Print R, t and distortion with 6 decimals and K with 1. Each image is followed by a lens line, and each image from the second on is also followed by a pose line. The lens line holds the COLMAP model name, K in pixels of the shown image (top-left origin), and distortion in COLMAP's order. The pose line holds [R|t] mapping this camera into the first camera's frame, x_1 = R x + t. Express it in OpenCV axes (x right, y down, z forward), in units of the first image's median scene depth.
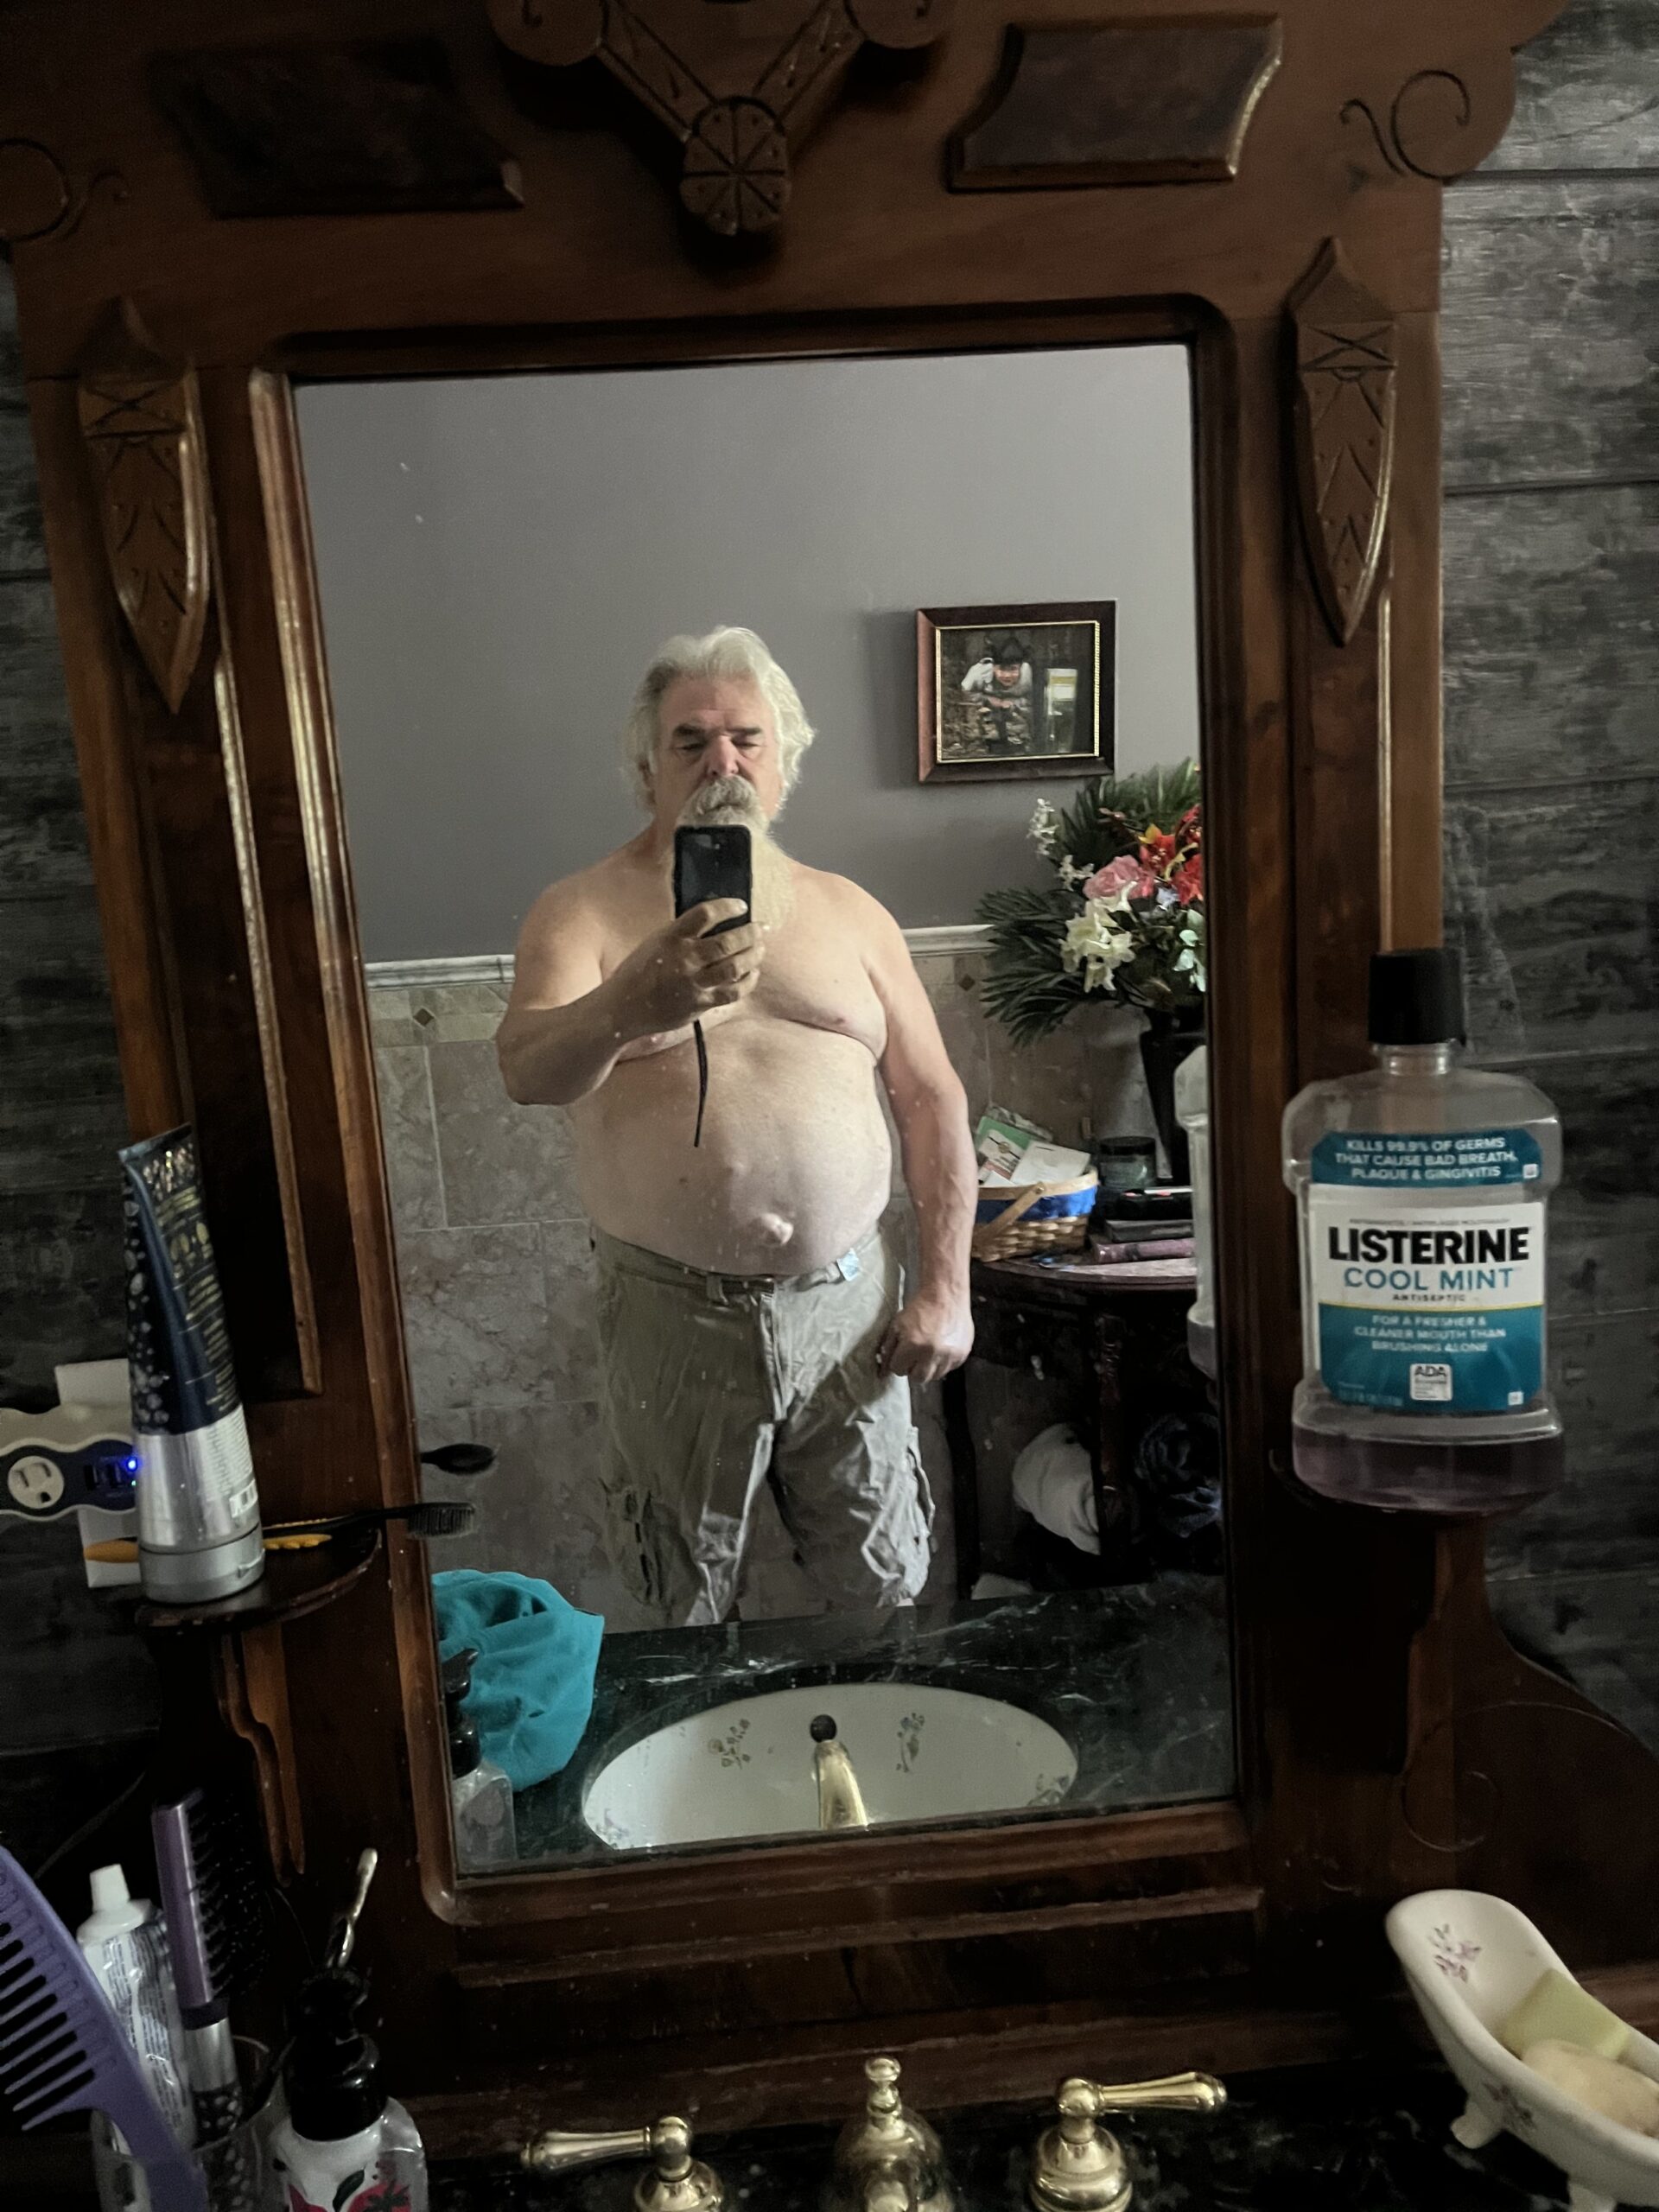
lens RADIAL K [[1703.4, 0, 871.3], [0, 1703.4, 1112.7], [0, 0, 1]] dist [0.007540, 0.004642]
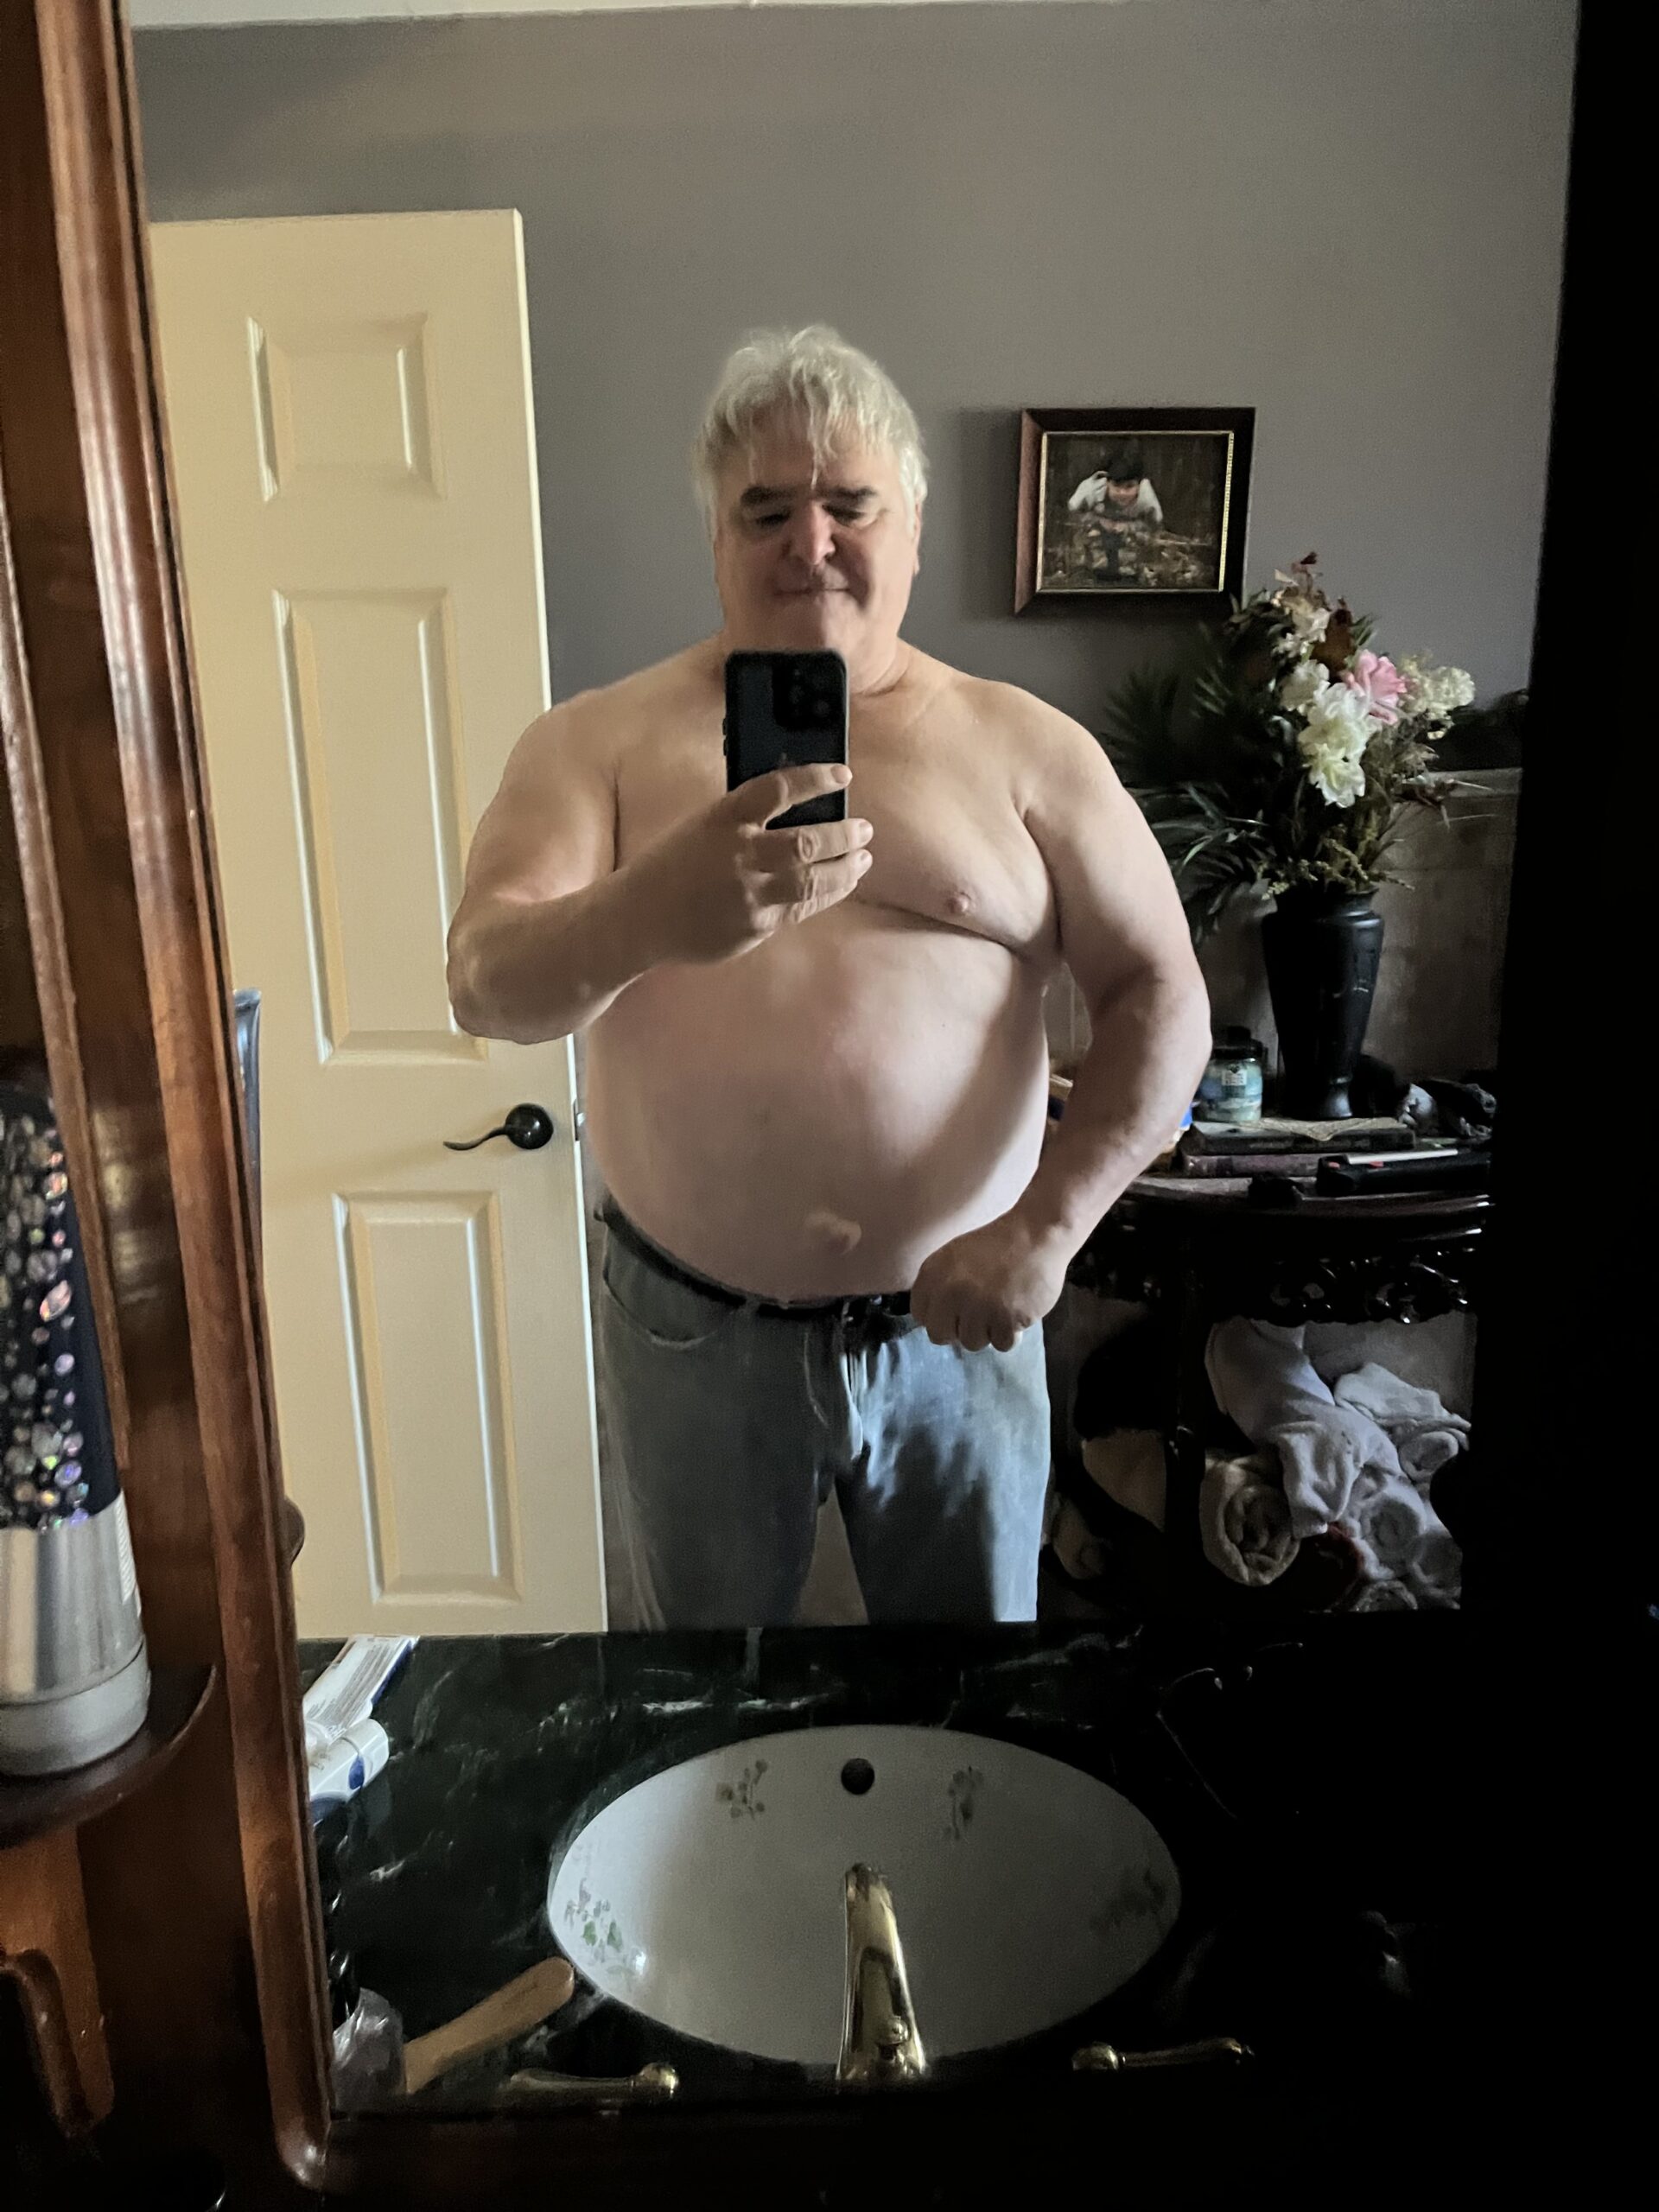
lens RADIAL K [[1599.1, 0, 839.1], [0, 1599.1, 1049.2], [0, 0, 1]] dist [0.002498, -0.000314]
pose [[0.997604, 0.052628, -0.044916, -0.027535], [-0.049665, 0.996667, 0.064720, -0.050605], [0.048173, -0.062334, 0.996892, 0.389880]]
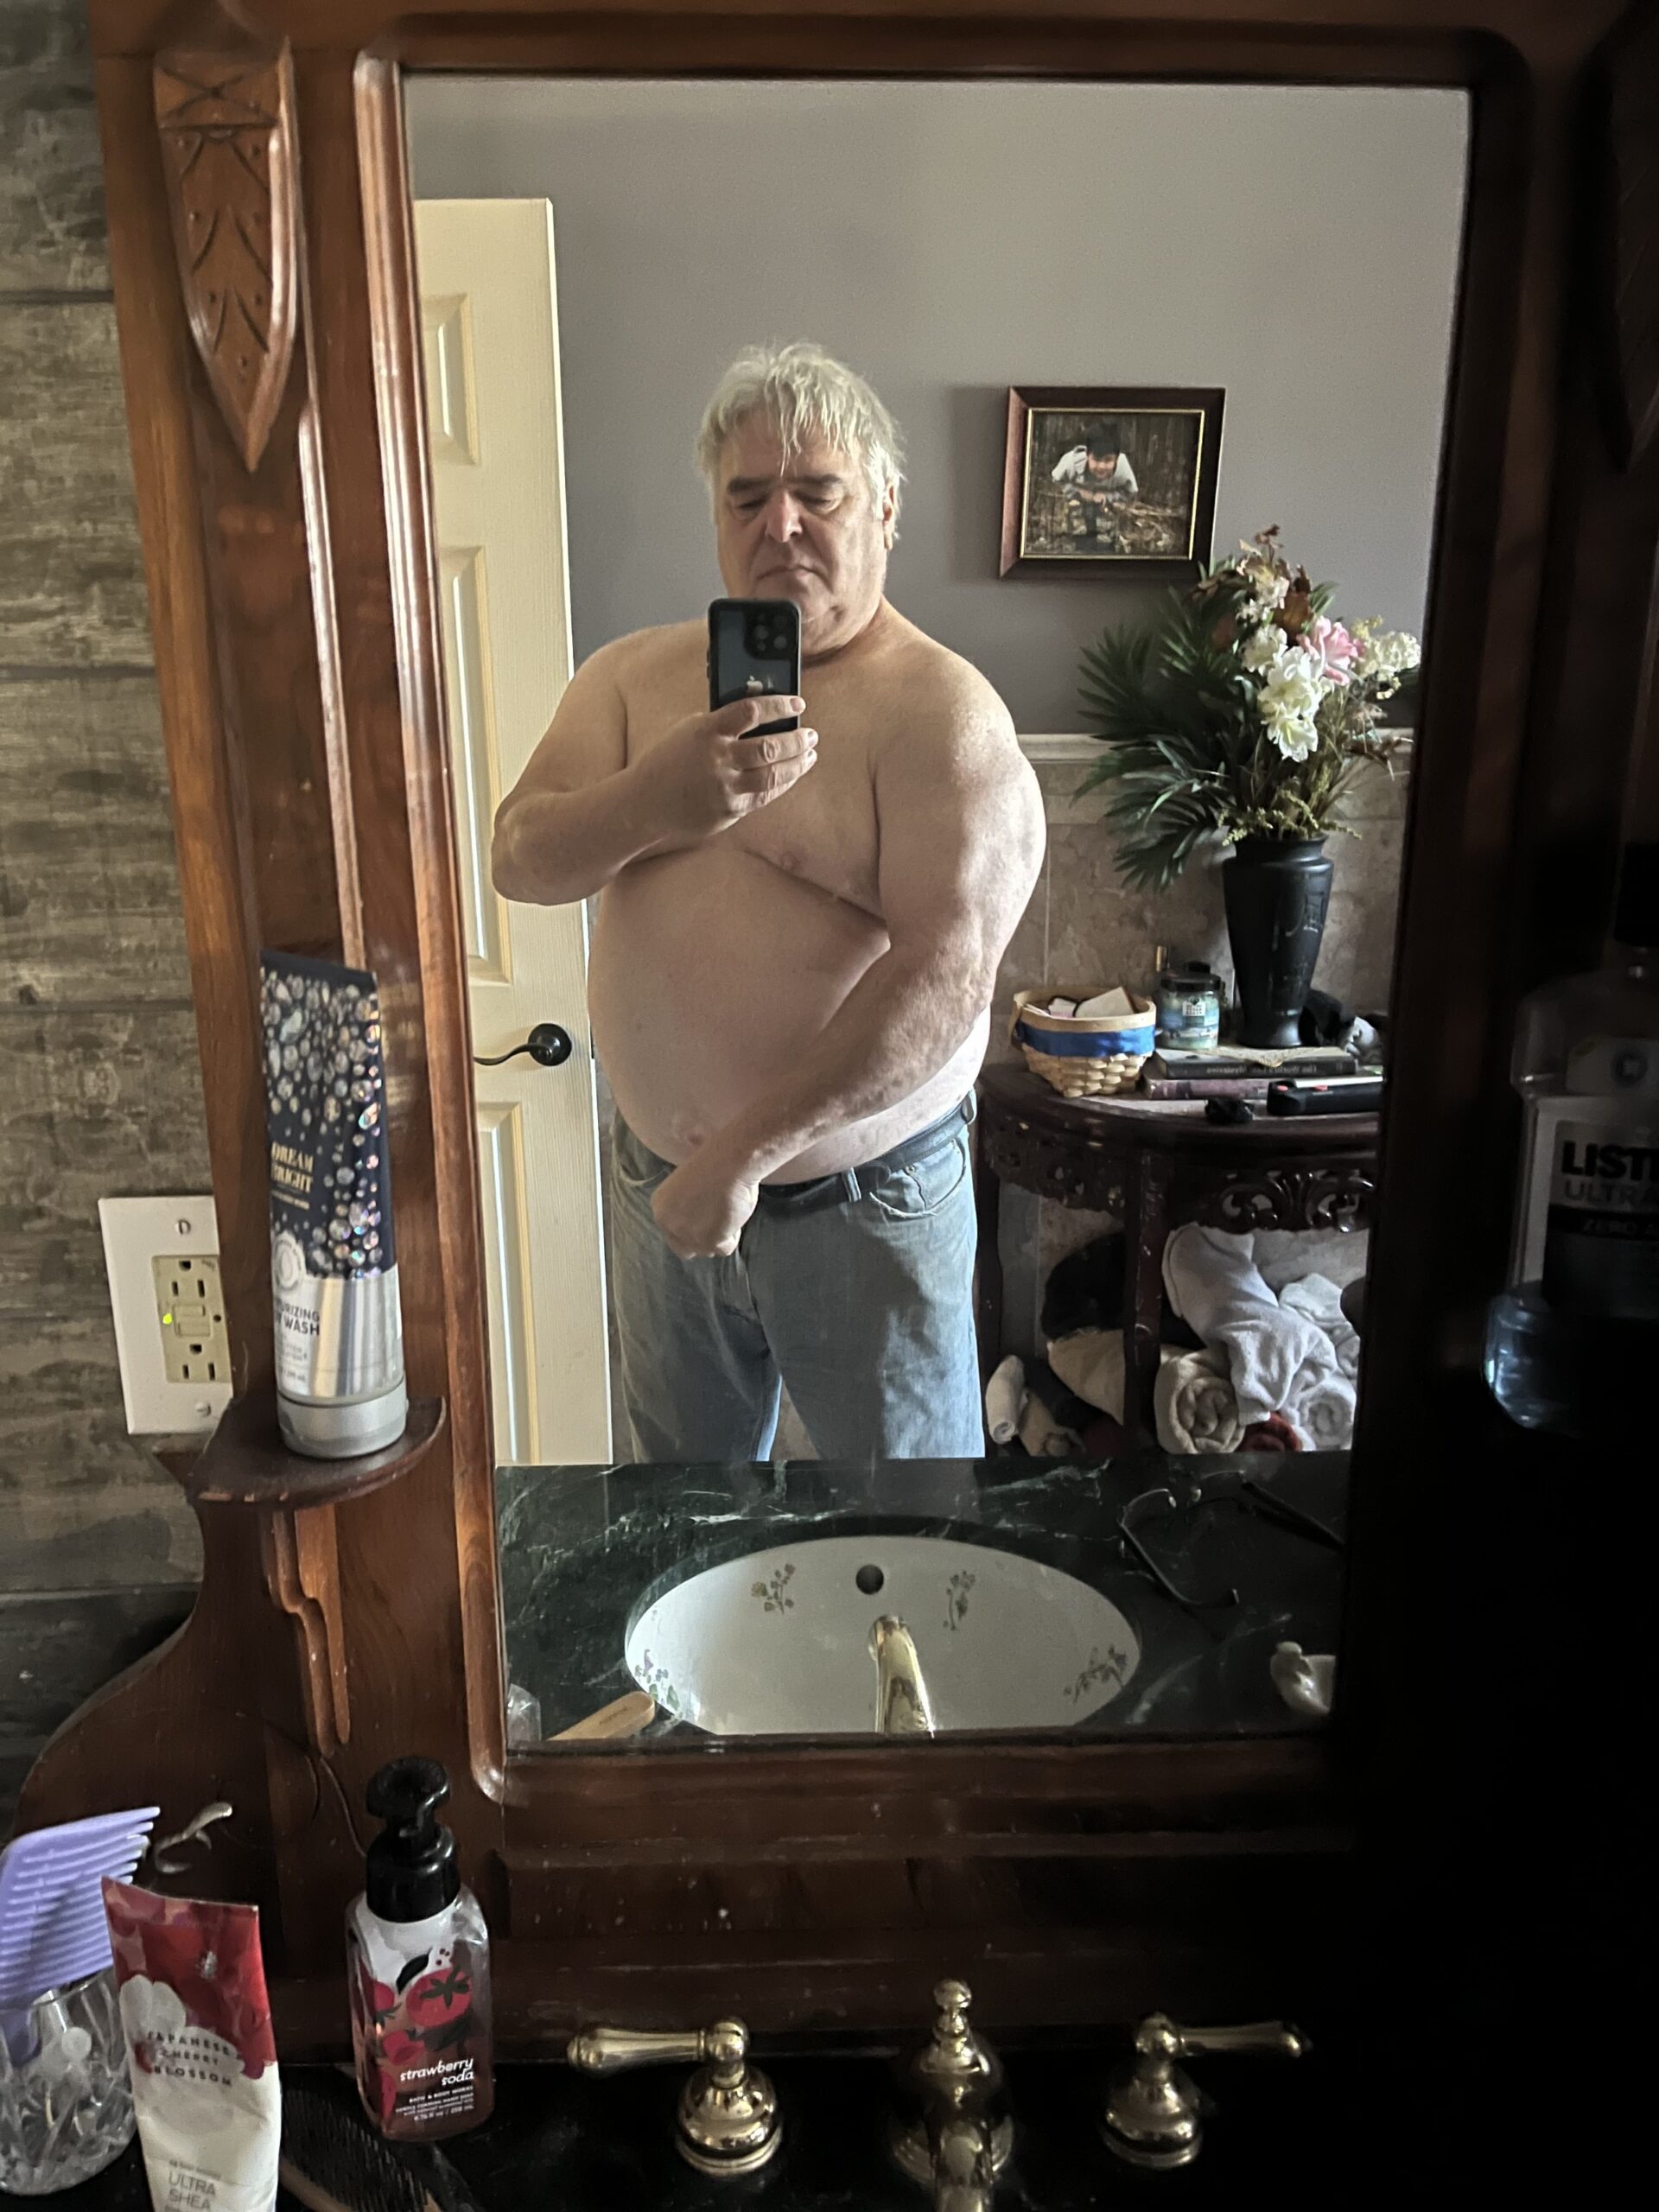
lens RADIAL K [[1664.0, 0, 808.0], [0, 1664.0, 1061.3], [0, 0, 1]] dist [-0.000912, -0.002595]
pose [[0.997582, 0.064147, -0.026751, -0.080000], [-0.061118, 0.992929, 0.101770, -0.038246], [0.033090, -0.099889, 0.994448, 0.134795]]
